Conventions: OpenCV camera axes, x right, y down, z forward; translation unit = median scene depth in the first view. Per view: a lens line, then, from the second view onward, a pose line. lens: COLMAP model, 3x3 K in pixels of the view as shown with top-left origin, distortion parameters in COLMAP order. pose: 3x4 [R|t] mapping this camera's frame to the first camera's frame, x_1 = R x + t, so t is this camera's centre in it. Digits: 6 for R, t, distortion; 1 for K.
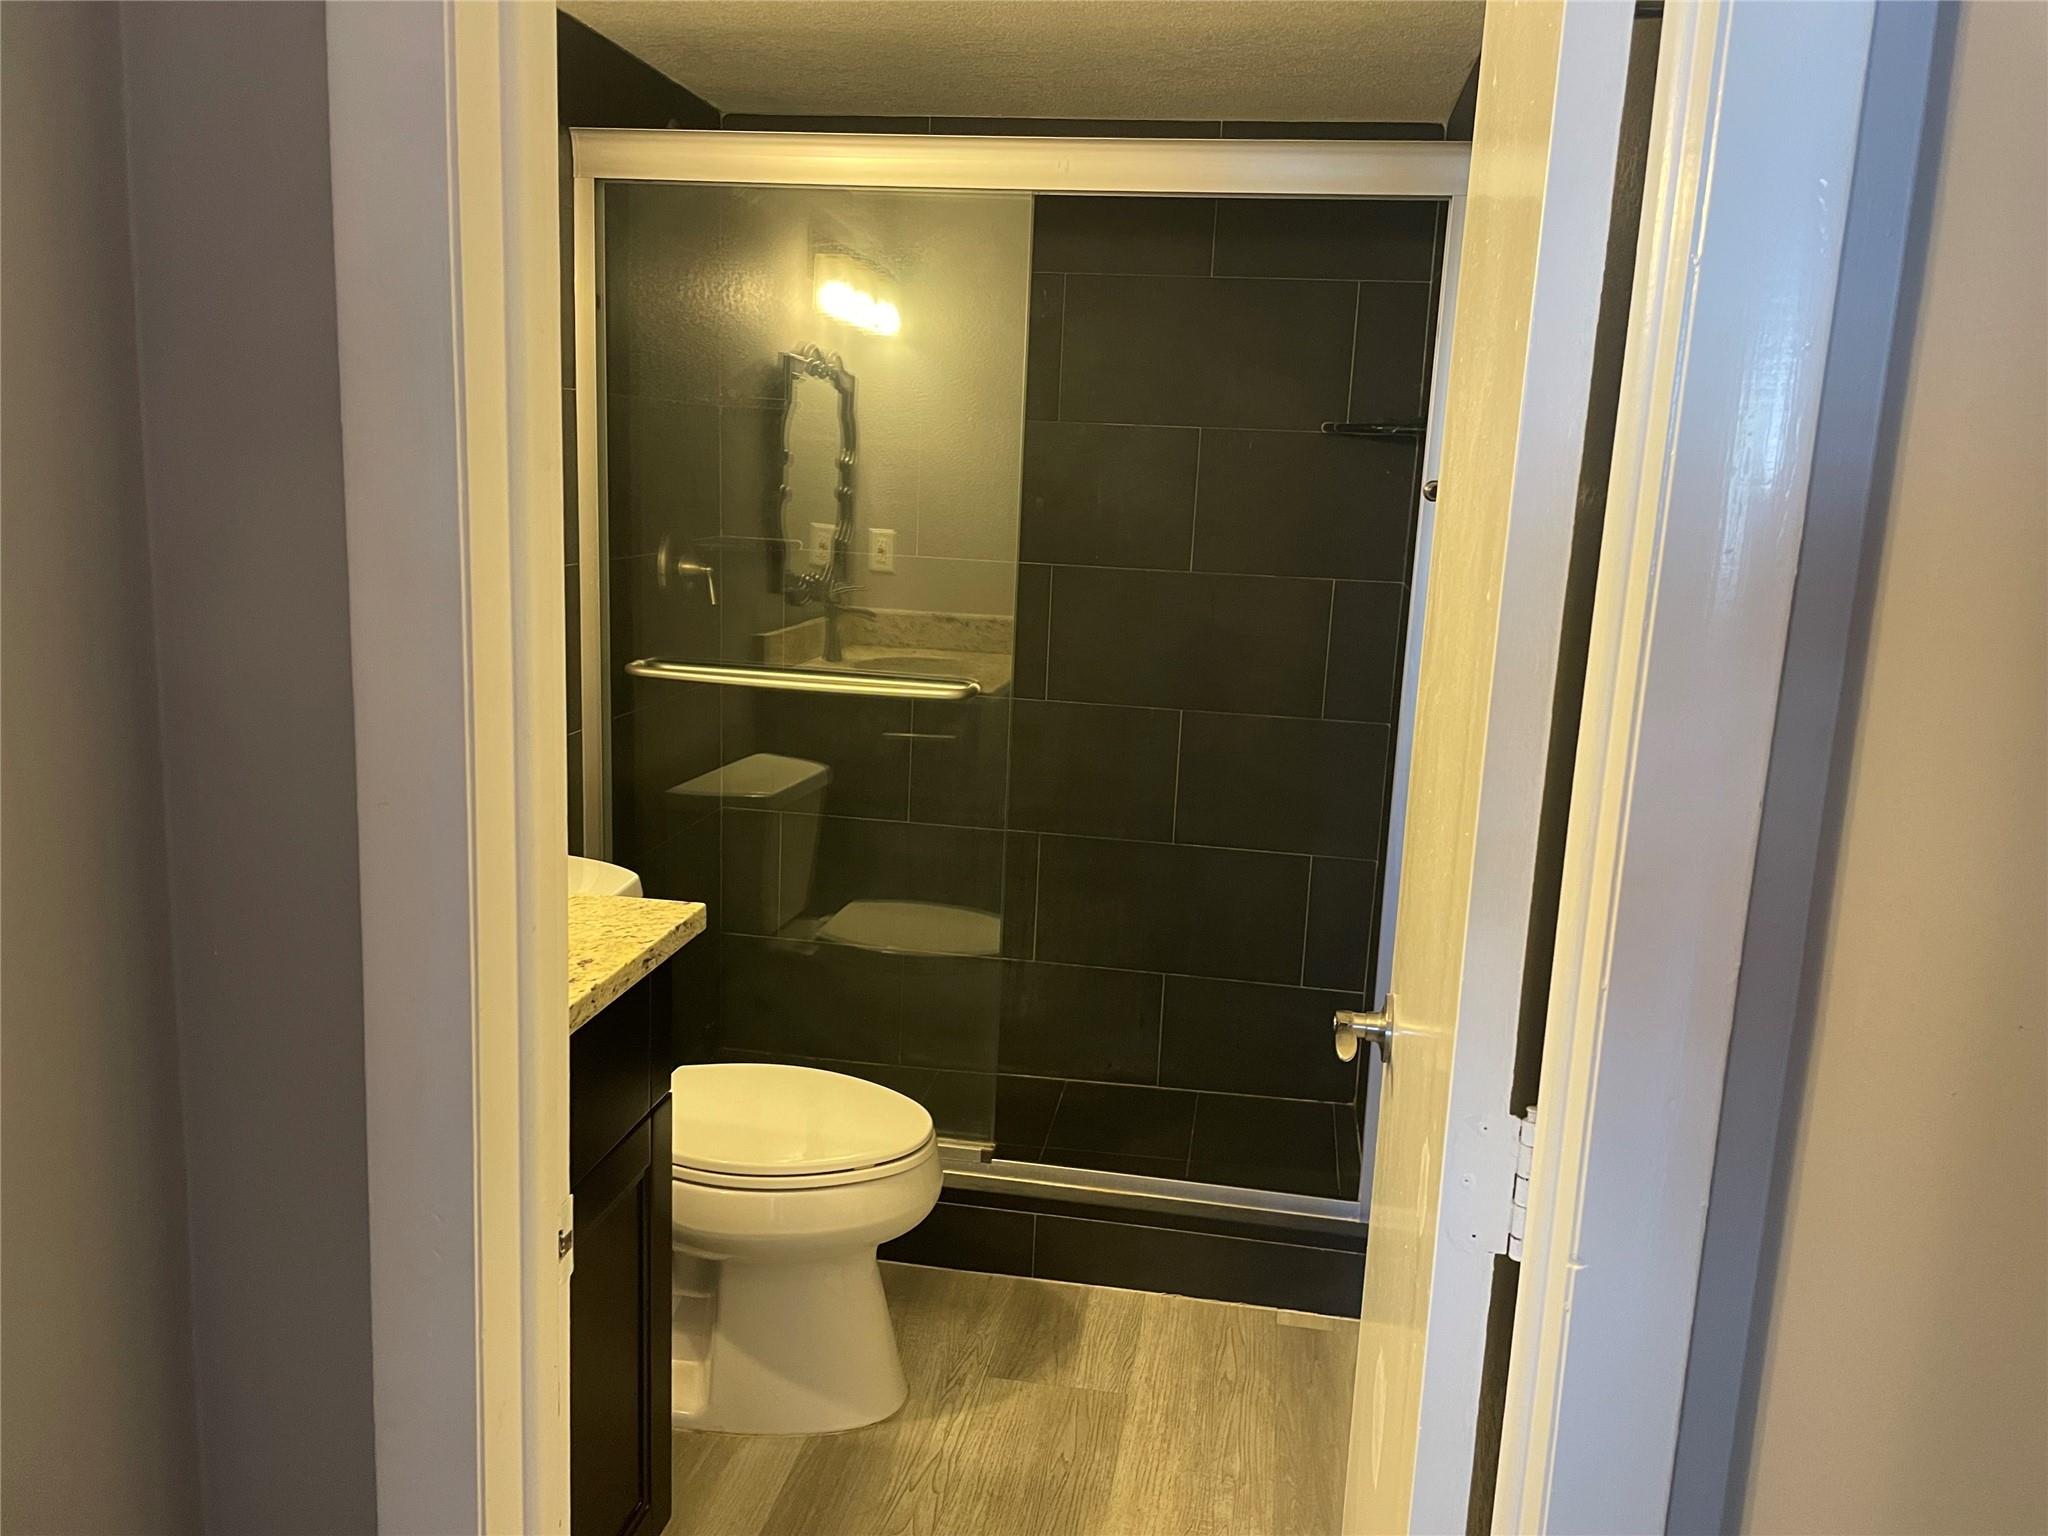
lens RADIAL K [[1539.0, 0, 1024.0], [0, 1539.0, 768.0], [0, 0, 1]] dist [0.063861, -0.059680]
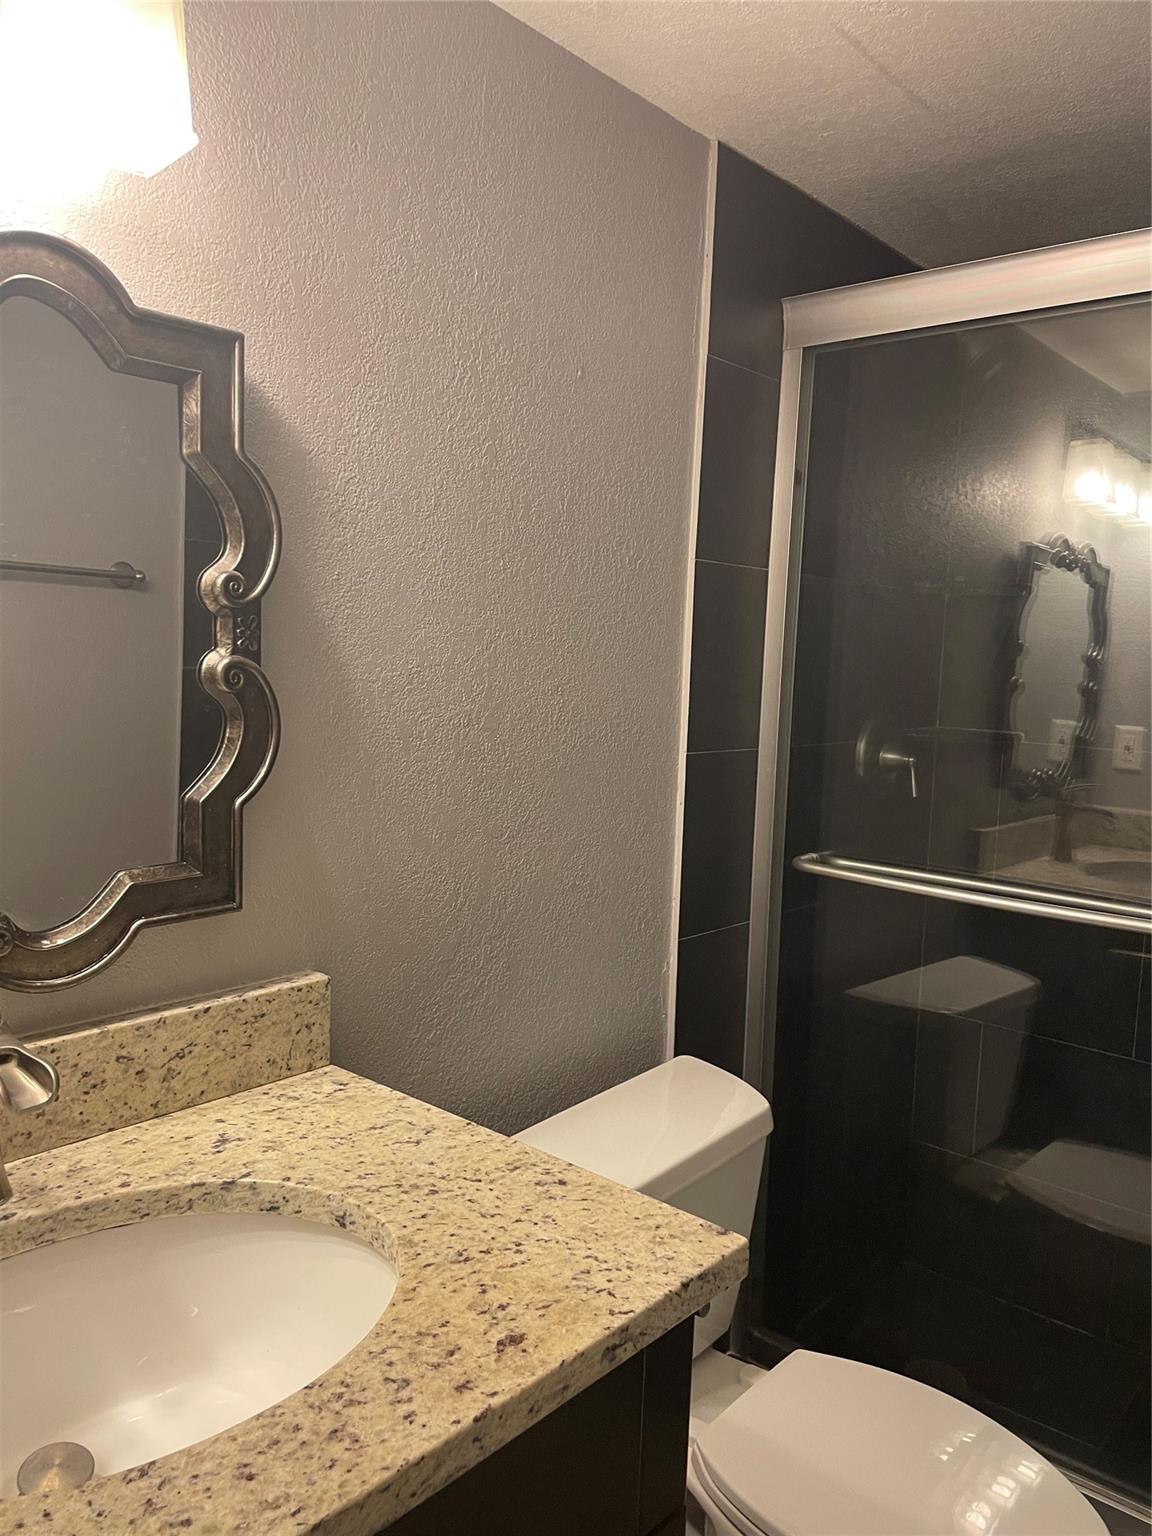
lens RADIAL K [[1186.9, 0, 579.9], [0, 1186.9, 794.0], [0, 0, 1]] dist [0.063585, -0.070056]
pose [[0.859073, 0.047164, -0.509676, -0.005428], [-0.098870, 0.992283, -0.074825, -0.028056], [0.502214, 0.114672, 0.857107, 0.232154]]
